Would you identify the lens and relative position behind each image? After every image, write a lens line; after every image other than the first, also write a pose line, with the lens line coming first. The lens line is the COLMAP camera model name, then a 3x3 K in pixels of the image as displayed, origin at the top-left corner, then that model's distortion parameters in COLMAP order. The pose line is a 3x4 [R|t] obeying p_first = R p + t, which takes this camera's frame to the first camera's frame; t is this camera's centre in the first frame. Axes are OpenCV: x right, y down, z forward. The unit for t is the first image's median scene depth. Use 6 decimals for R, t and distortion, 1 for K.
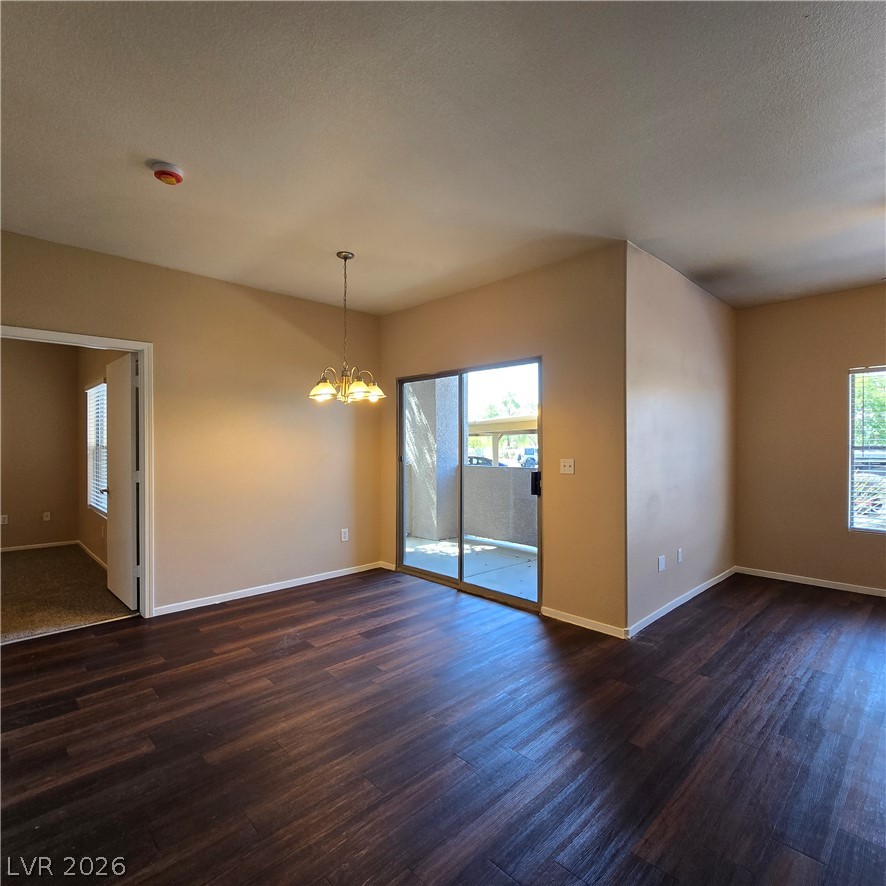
lens RADIAL K [[483.5, 0, 437.9], [0, 483.5, 446.7], [0, 0, 1]] dist [-0.003771, -0.001767]
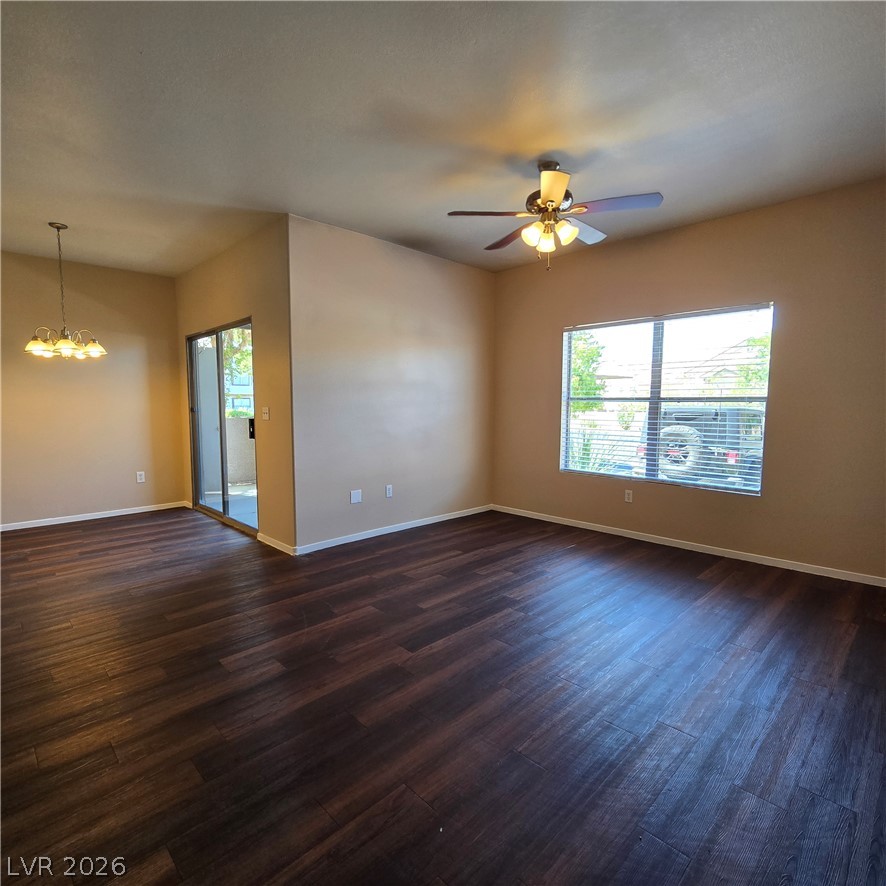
lens RADIAL K [[483.5, 0, 437.9], [0, 483.5, 446.7], [0, 0, 1]] dist [-0.003771, -0.001767]
pose [[0.999960, 0.000054, 0.008942, 0.660447], [-0.000828, 0.996238, 0.086658, 0.019451], [-0.008904, -0.086662, 0.996198, -0.163941]]
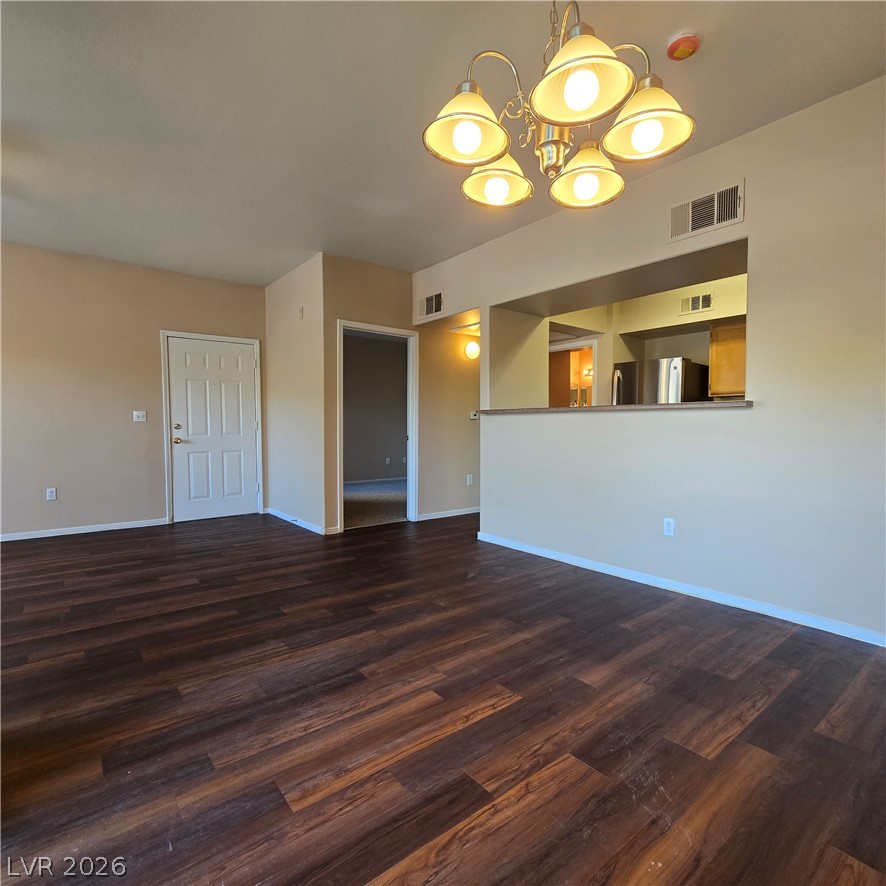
lens RADIAL K [[483.5, 0, 437.9], [0, 483.5, 446.7], [0, 0, 1]] dist [-0.003771, -0.001767]
pose [[-0.994927, -0.005247, 0.100460, -0.145489], [-0.001068, 0.999134, 0.041603, 0.073235], [-0.100591, 0.041285, -0.994071, 1.278908]]
